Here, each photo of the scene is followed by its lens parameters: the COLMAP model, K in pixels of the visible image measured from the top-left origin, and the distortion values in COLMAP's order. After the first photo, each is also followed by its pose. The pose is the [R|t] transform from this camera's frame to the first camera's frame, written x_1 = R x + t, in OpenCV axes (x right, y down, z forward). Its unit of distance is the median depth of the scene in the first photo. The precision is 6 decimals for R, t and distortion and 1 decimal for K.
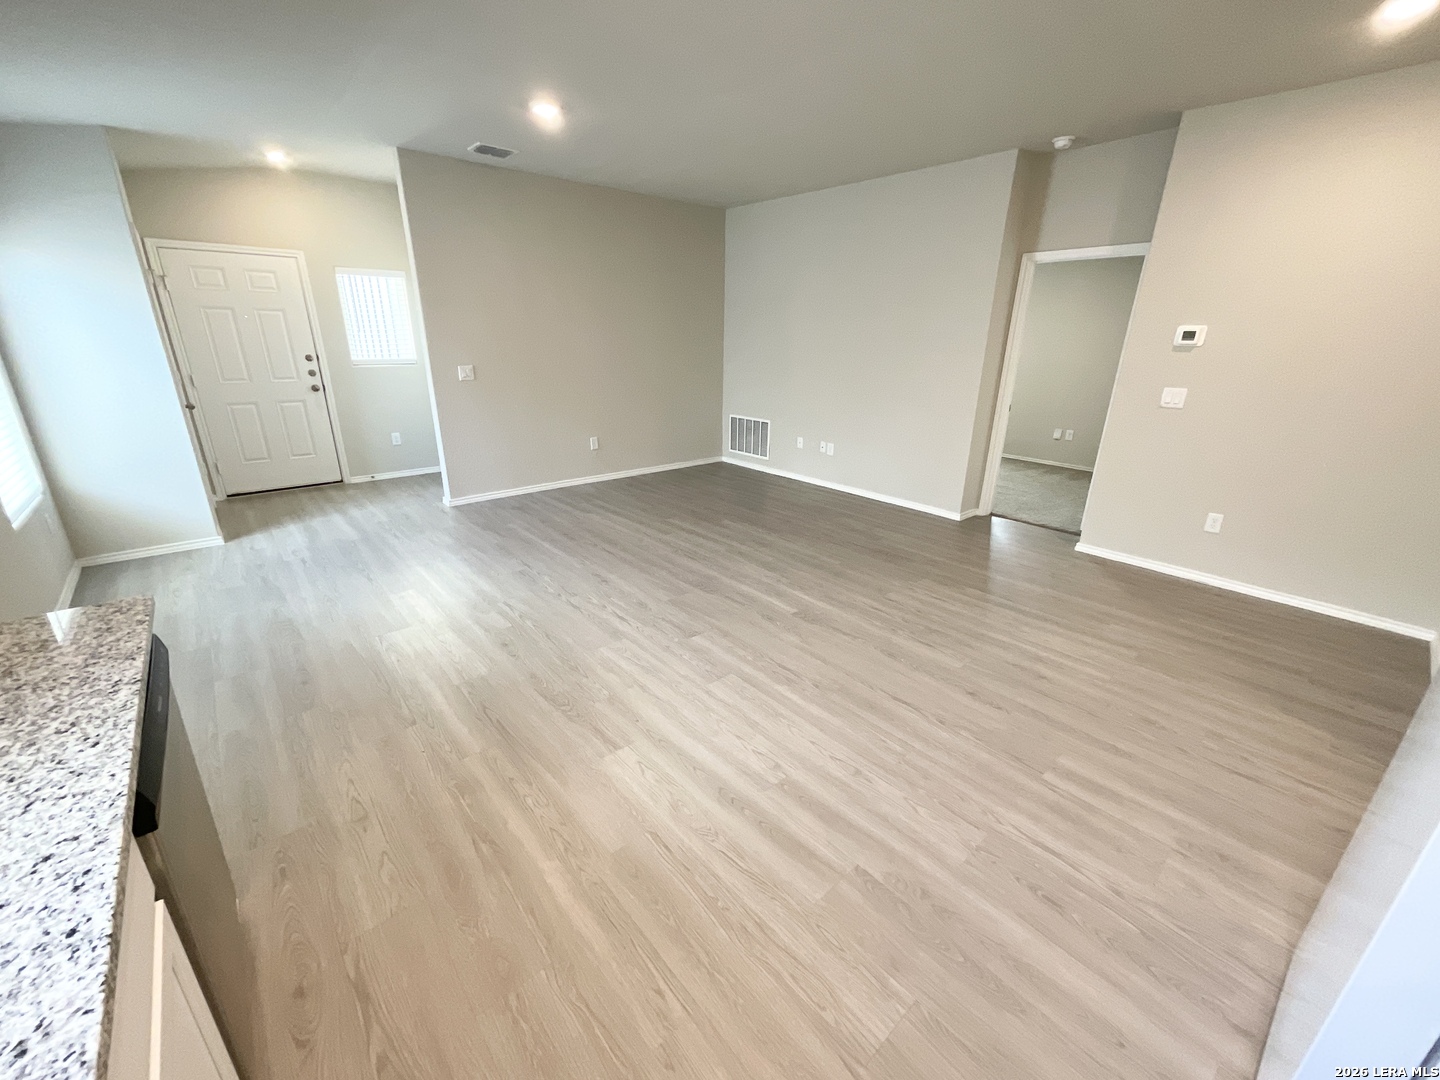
lens RADIAL K [[584.4, 0, 719.4], [0, 584.4, 542.4], [0, 0, 1]] dist [-0.002419, -0.000203]
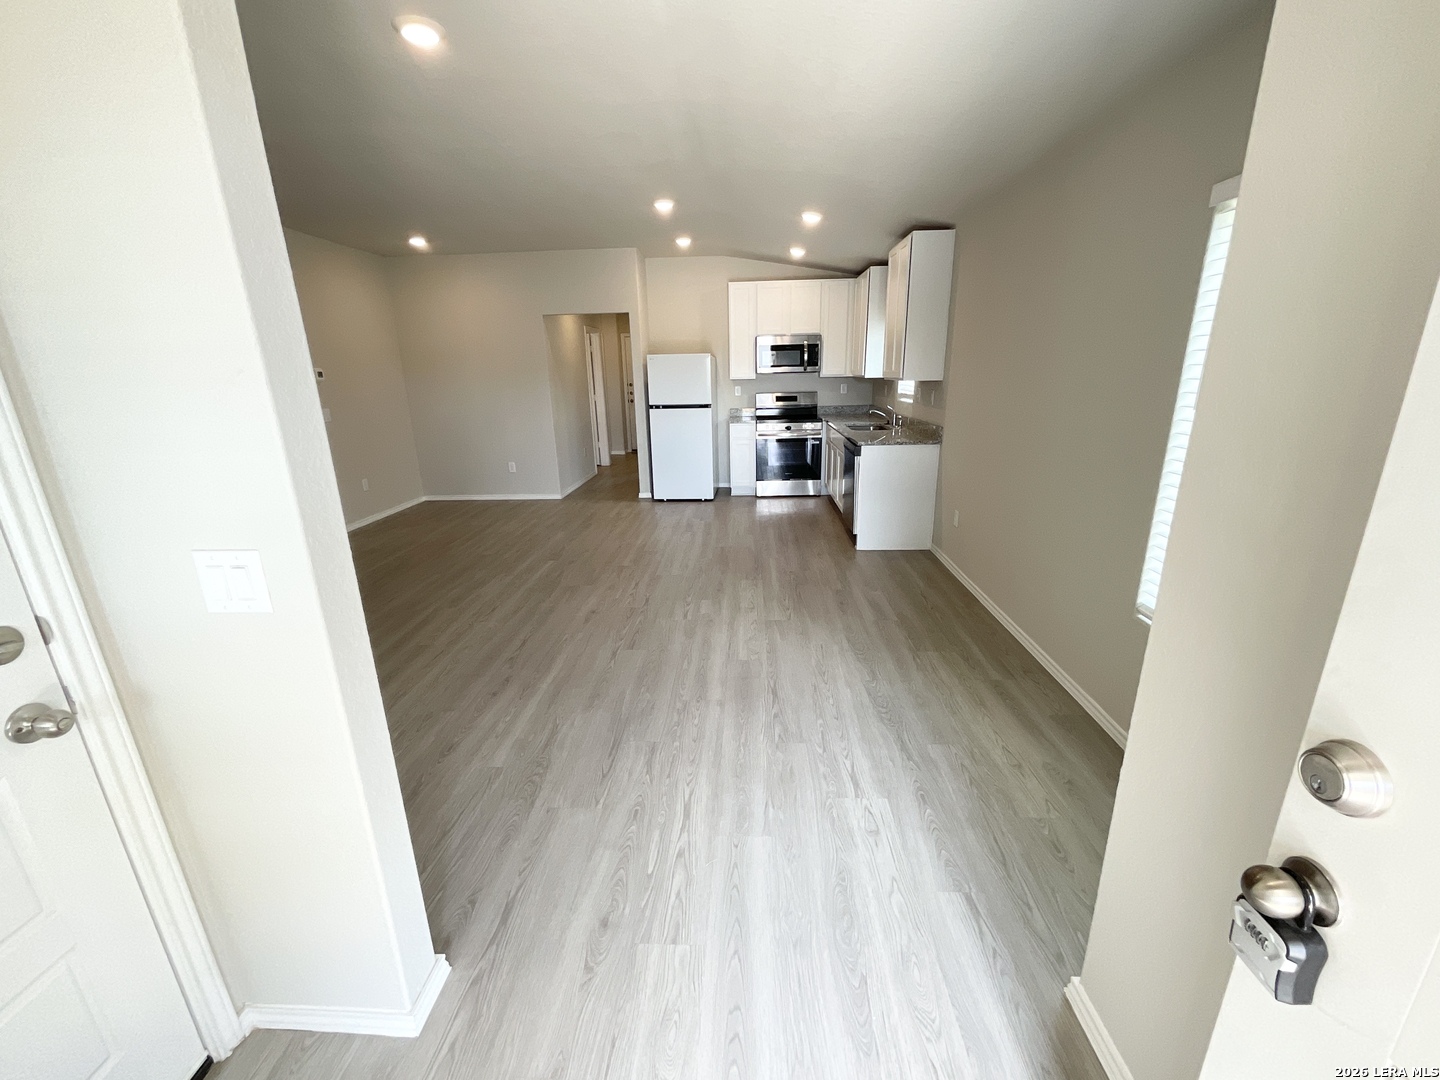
lens RADIAL K [[582.2, 0, 718.7], [0, 582.2, 540.2], [0, 0, 1]] dist [-0.001528, 0.000270]
pose [[-0.722563, -0.196078, 0.662915, -1.103052], [0.244396, 0.824555, 0.510274, -0.552156], [-0.646664, 0.530719, -0.547872, 1.482536]]
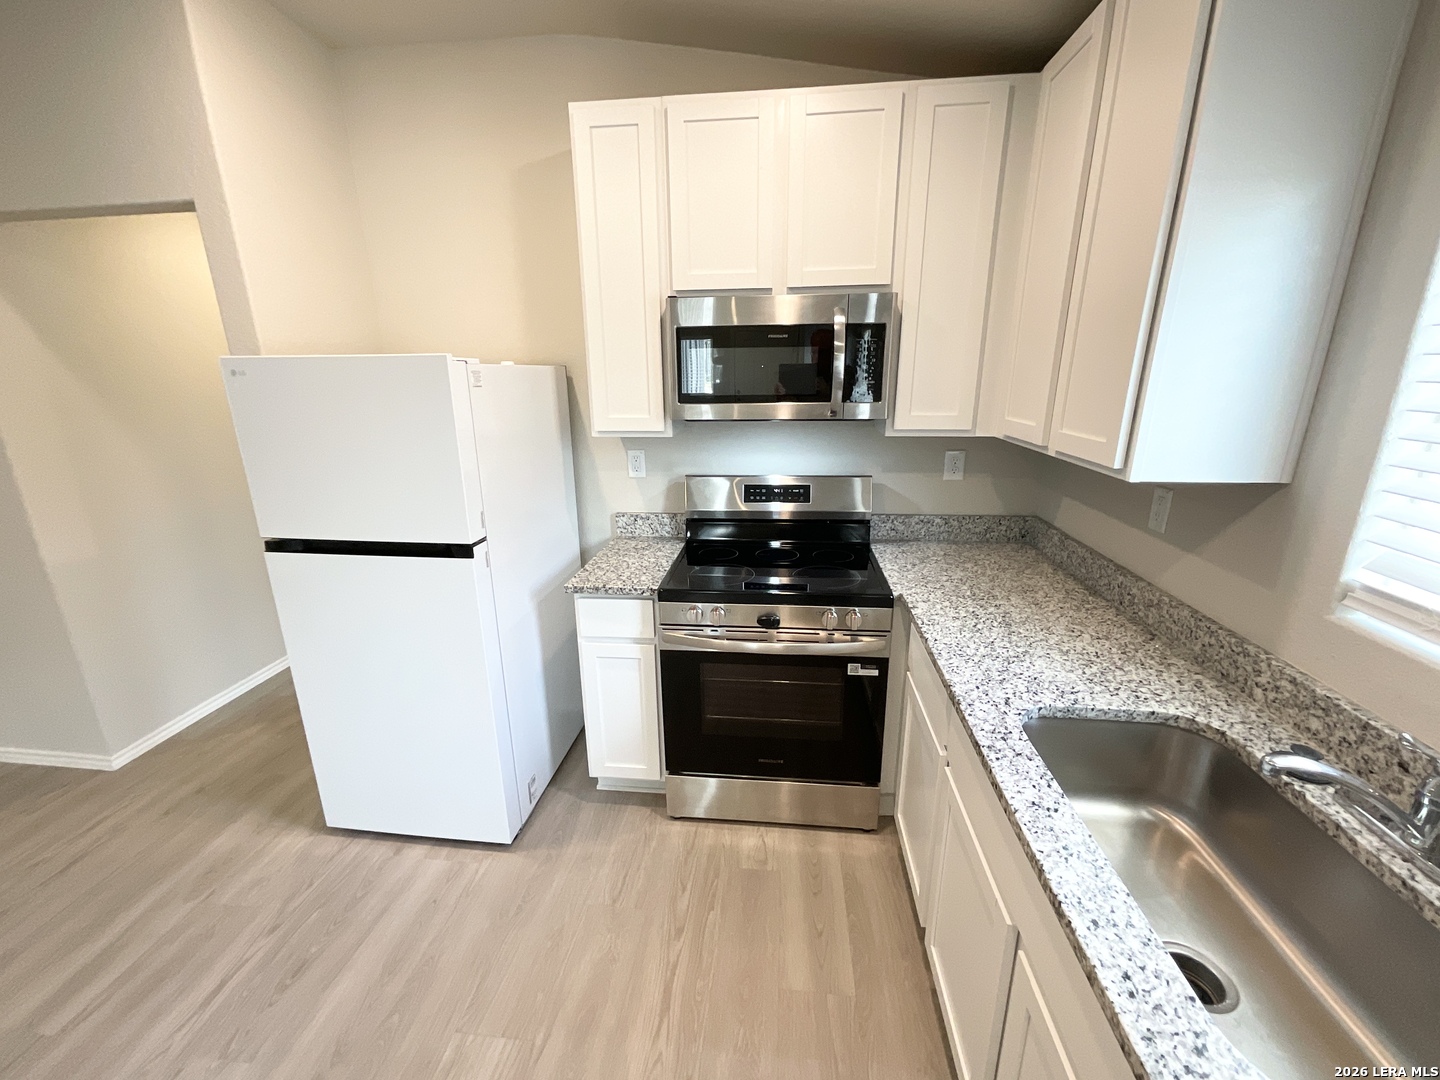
lens RADIAL K [[582.2, 0, 718.7], [0, 582.2, 540.2], [0, 0, 1]] dist [-0.001528, 0.000270]
pose [[-0.680170, -0.213772, 0.701192, -0.222804], [0.250111, 0.831463, 0.496099, -0.149721], [-0.689067, 0.512807, -0.512069, 0.314011]]
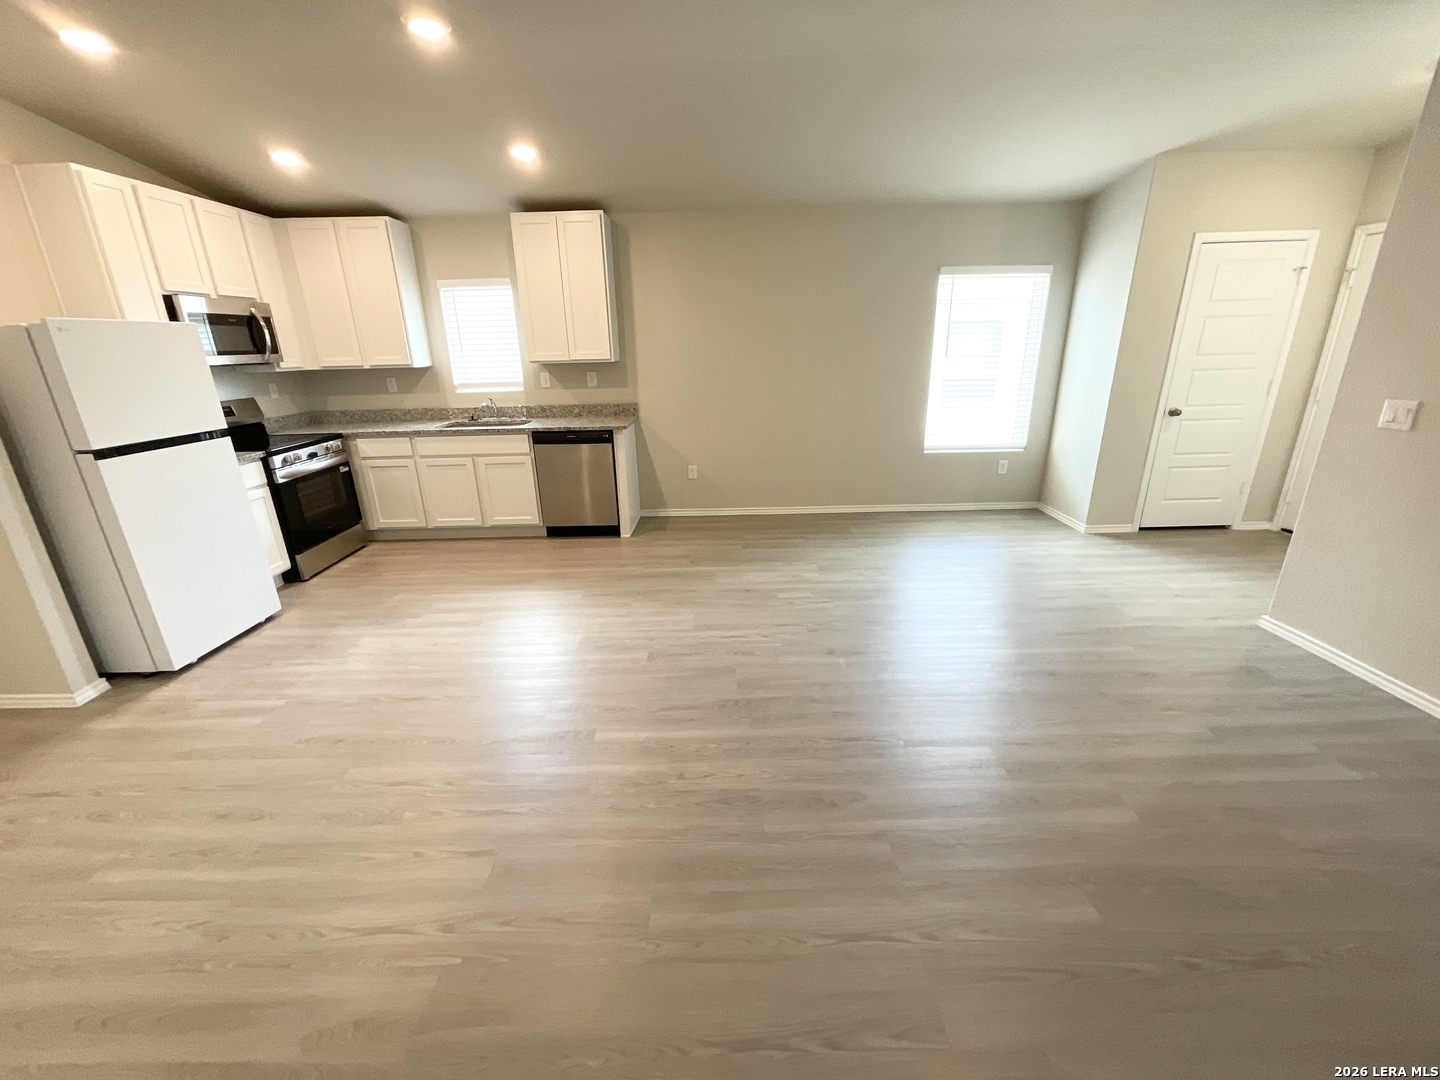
lens RADIAL K [[582.2, 0, 718.7], [0, 582.2, 540.2], [0, 0, 1]] dist [-0.001528, 0.000270]
pose [[-0.656653, 0.243274, -0.713880, 0.473450], [-0.242763, 0.827993, 0.505463, -0.465574], [0.714054, 0.505217, -0.484647, 1.316981]]
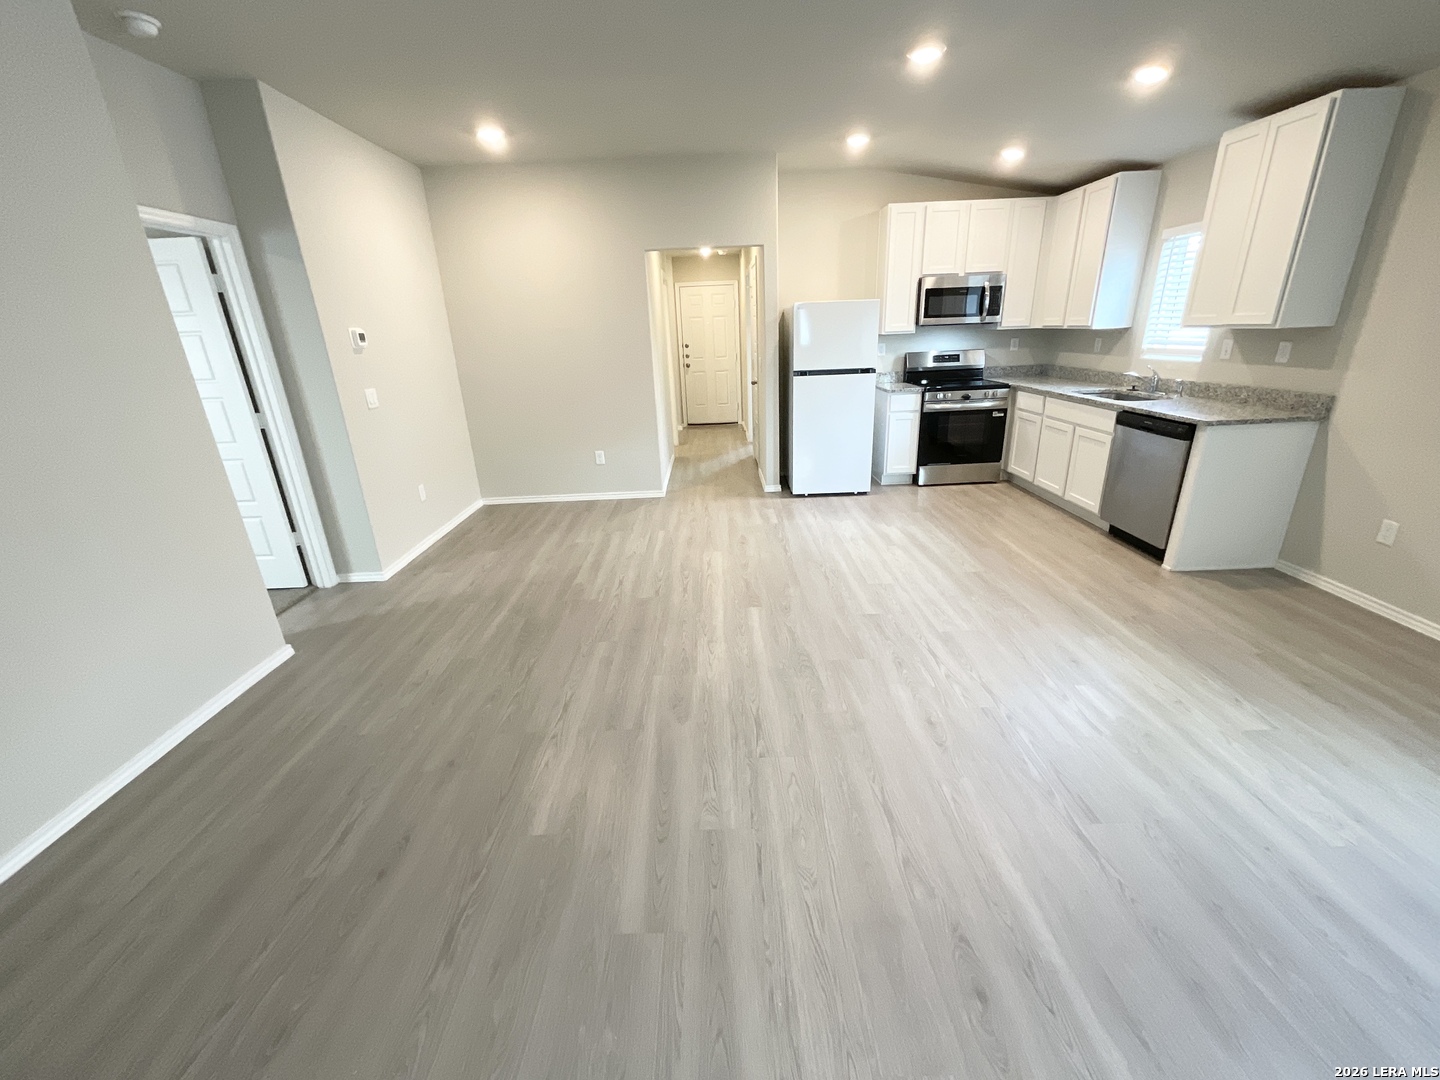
lens RADIAL K [[582.2, 0, 718.7], [0, 582.2, 540.2], [0, 0, 1]] dist [-0.001528, 0.000270]
pose [[-0.765278, -0.207594, 0.609307, -0.396724], [0.244622, 0.781762, 0.573592, -0.543981], [-0.595407, 0.588007, -0.547483, 1.493934]]
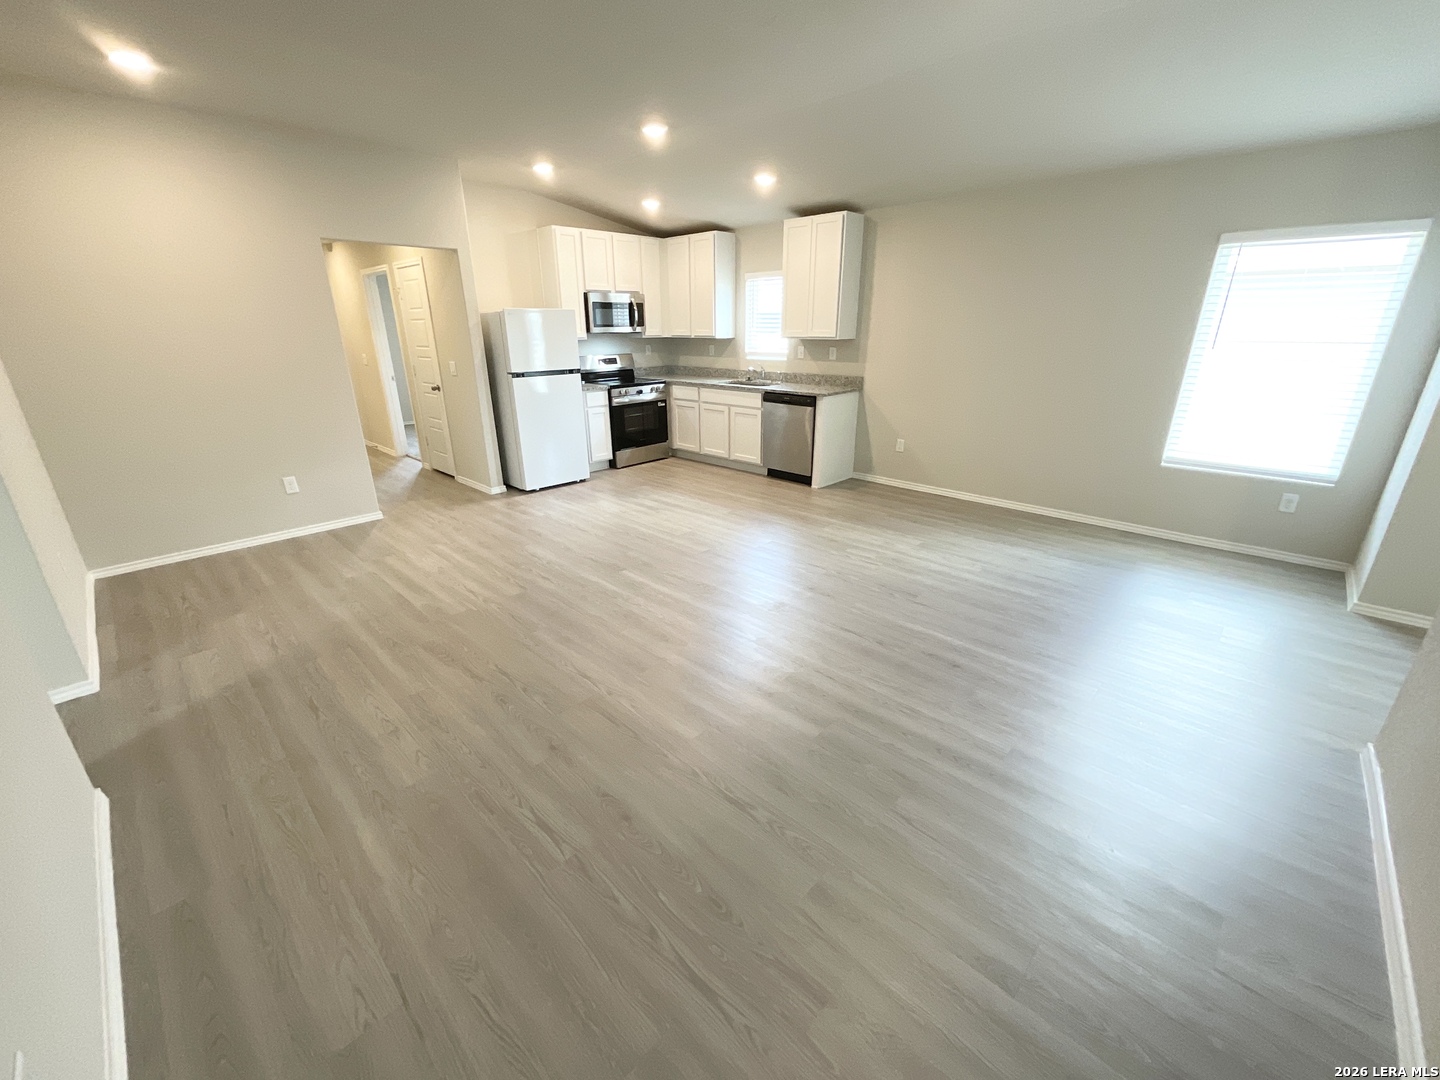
lens RADIAL K [[582.2, 0, 718.7], [0, 582.2, 540.2], [0, 0, 1]] dist [-0.001528, 0.000270]
pose [[-0.996034, 0.023411, -0.085840, 0.038312], [-0.037376, 0.765423, 0.642441, -0.660252], [0.080744, 0.643101, -0.761513, 1.827651]]
